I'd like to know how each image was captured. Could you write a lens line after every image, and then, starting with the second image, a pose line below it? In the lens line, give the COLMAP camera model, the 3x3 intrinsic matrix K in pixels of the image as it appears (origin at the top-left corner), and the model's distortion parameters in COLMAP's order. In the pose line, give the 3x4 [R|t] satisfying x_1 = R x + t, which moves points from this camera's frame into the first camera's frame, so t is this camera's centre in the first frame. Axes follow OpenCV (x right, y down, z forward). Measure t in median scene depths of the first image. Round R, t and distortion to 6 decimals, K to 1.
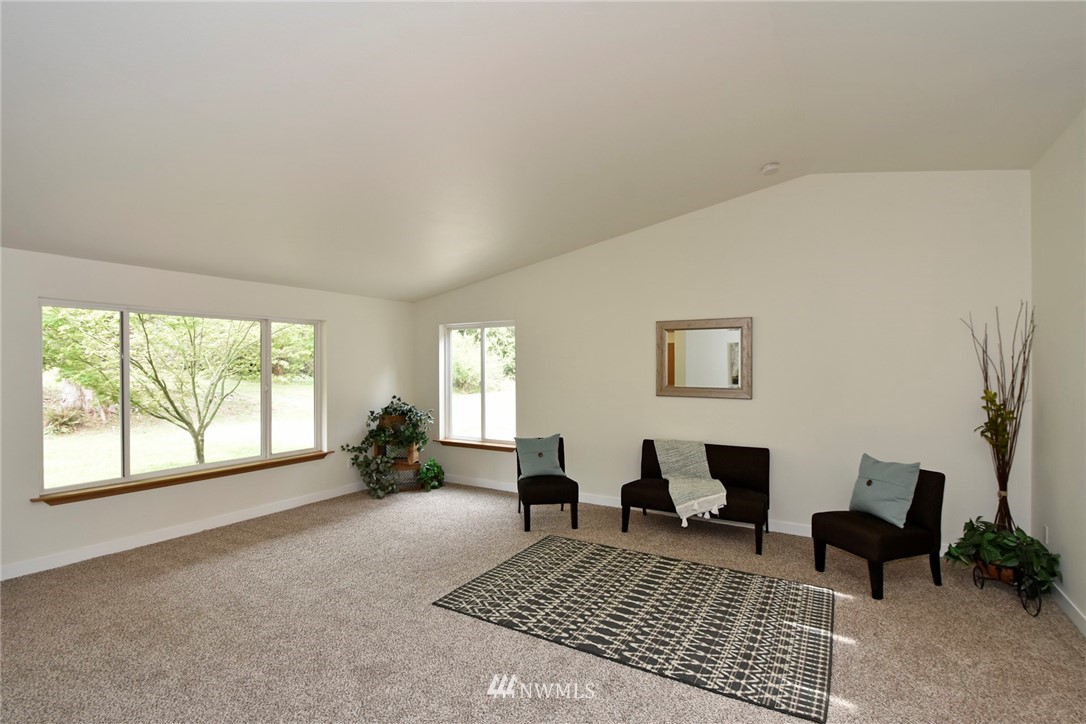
lens RADIAL K [[489.7, 0, 532.2], [0, 489.7, 371.1], [0, 0, 1]] dist [0.008548, -0.008370]
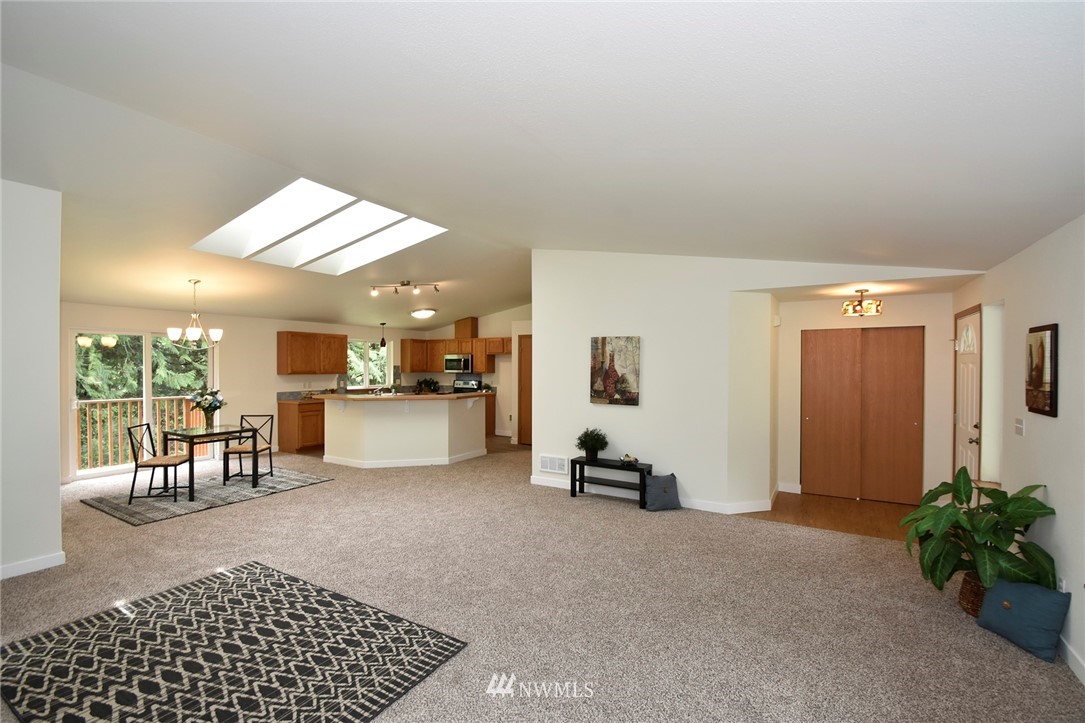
lens RADIAL K [[489.2, 0, 533.6], [0, 489.2, 351.5], [0, 0, 1]] dist [0.008548, -0.008370]
pose [[-0.999999, 0.001308, 0.000294, -0.242227], [0.001303, 0.999868, -0.016189, -0.032466], [-0.000315, -0.016189, -0.999869, 1.415484]]
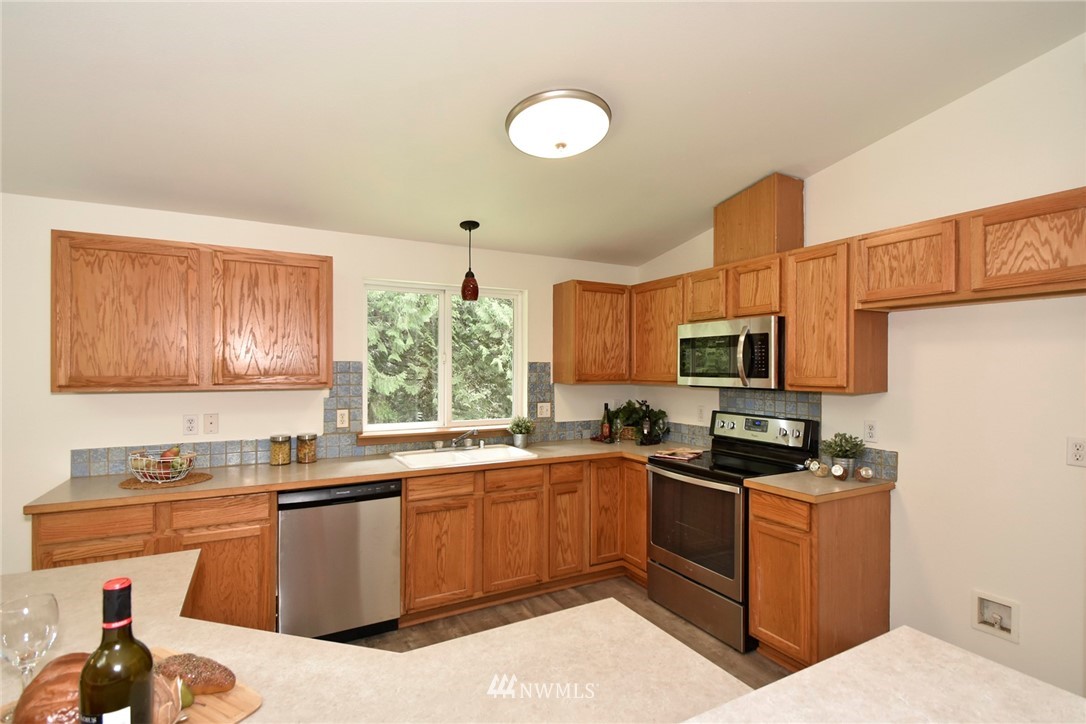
lens RADIAL K [[528.5, 0, 552.6], [0, 528.5, 367.0], [0, 0, 1]] dist [0.005338, -0.001183]
pose [[-0.879134, 0.000476, 0.476575, 0.008818], [0.004888, 0.999956, 0.008018, 0.000142], [-0.476550, 0.009378, -0.879097, -0.358453]]
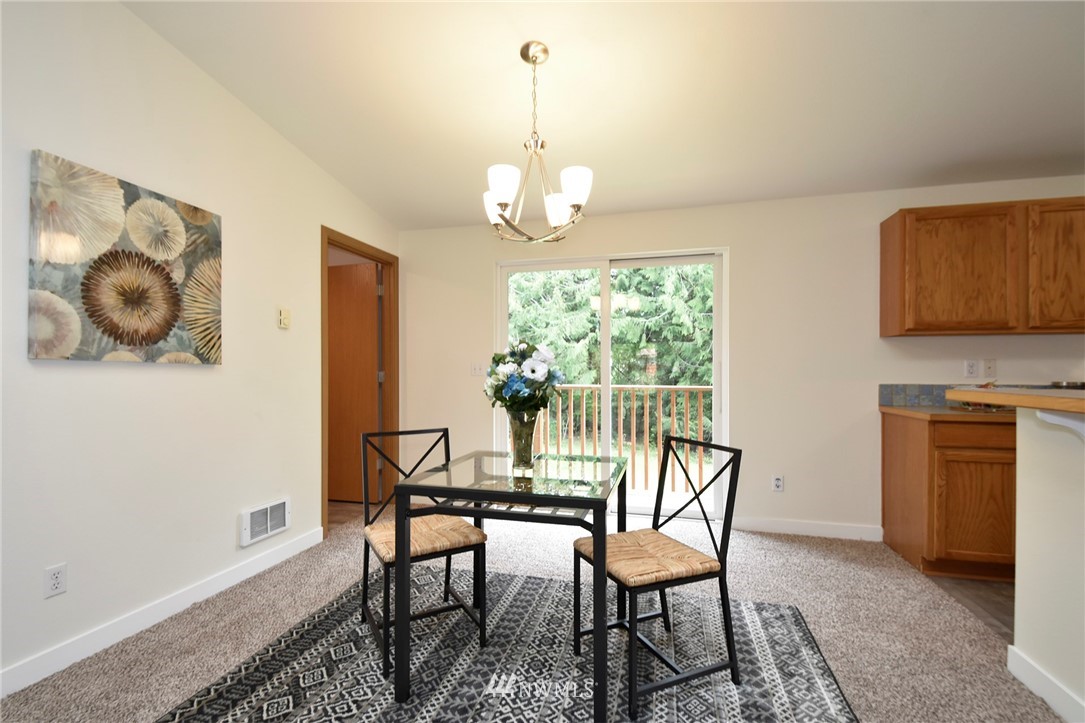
lens RADIAL K [[489.2, 0, 540.3], [0, 489.2, 370.6], [0, 0, 1]] dist [0.008548, -0.008370]
pose [[-0.294223, 0.004101, 0.955728, 0.253400], [0.009622, 0.999953, -0.001329, 0.079065], [-0.955688, 0.008805, -0.294249, 0.098370]]
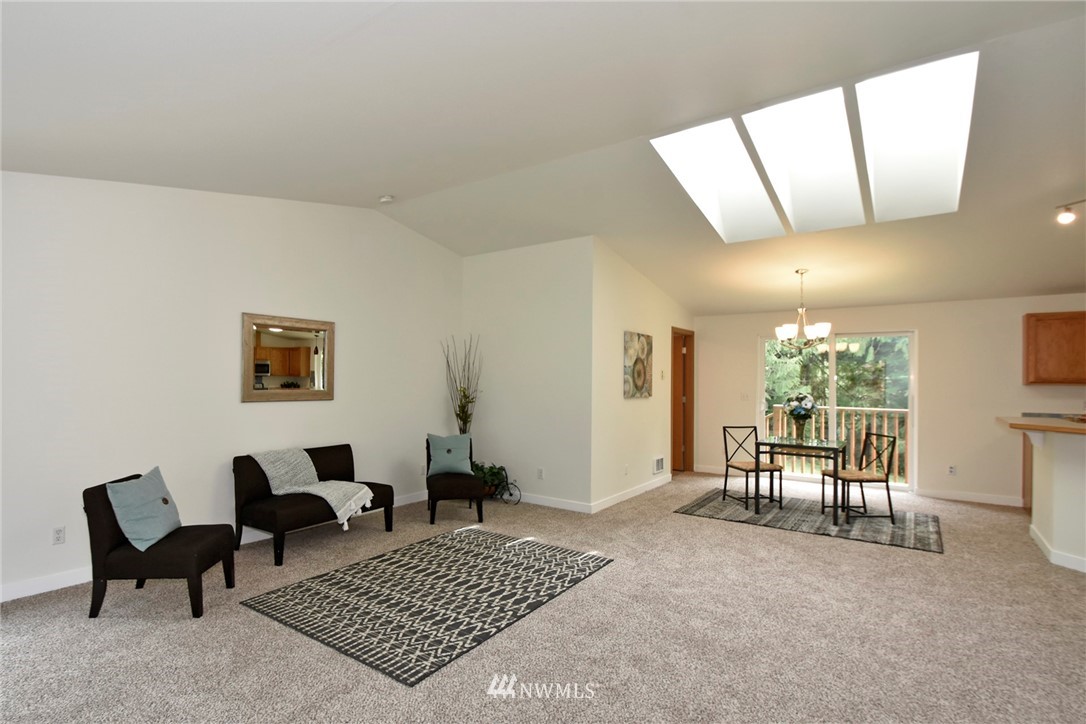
lens RADIAL K [[540.7, 0, 482.1], [0, 540.7, 372.1], [0, 0, 1]] dist [-0.017653, -0.005665]
pose [[0.128128, 0.015903, 0.991630, -0.729071], [0.000178, 0.999871, -0.016058, 0.019579], [-0.991758, 0.002234, 0.128109, 0.592046]]
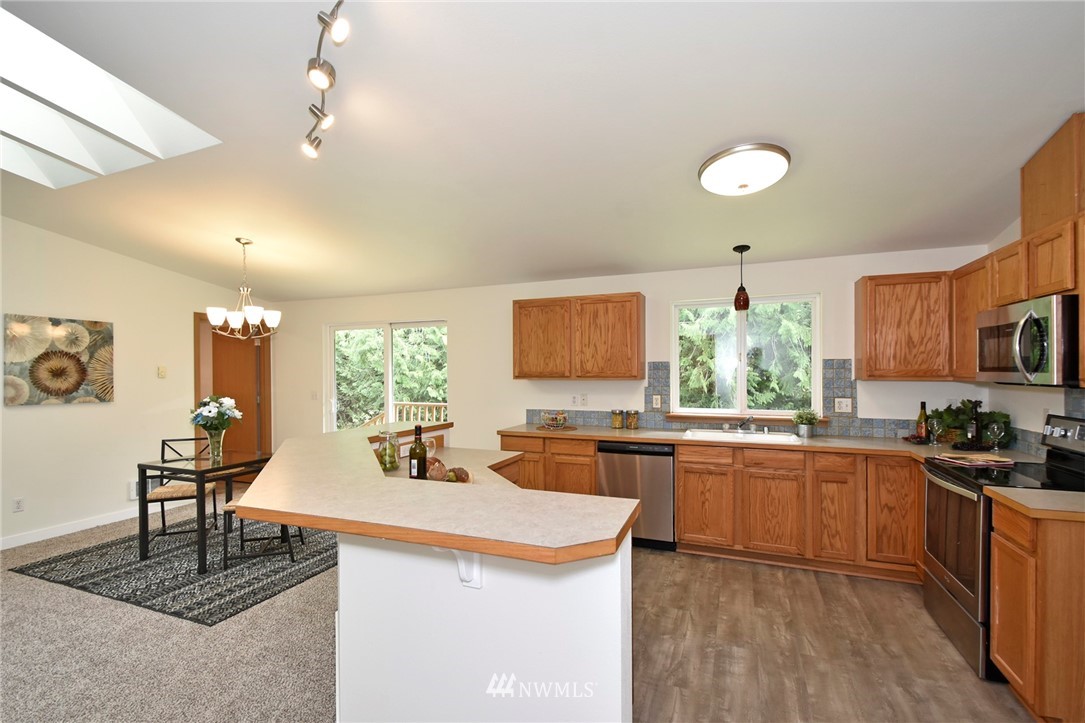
lens RADIAL K [[489.2, 0, 533.9], [0, 489.2, 370.5], [0, 0, 1]] dist [0.008548, -0.008370]
pose [[-0.167149, 0.002135, 0.985929, -0.332960], [0.016007, 0.999872, 0.000549, 0.010878], [-0.985802, 0.015874, -0.167162, -0.469897]]
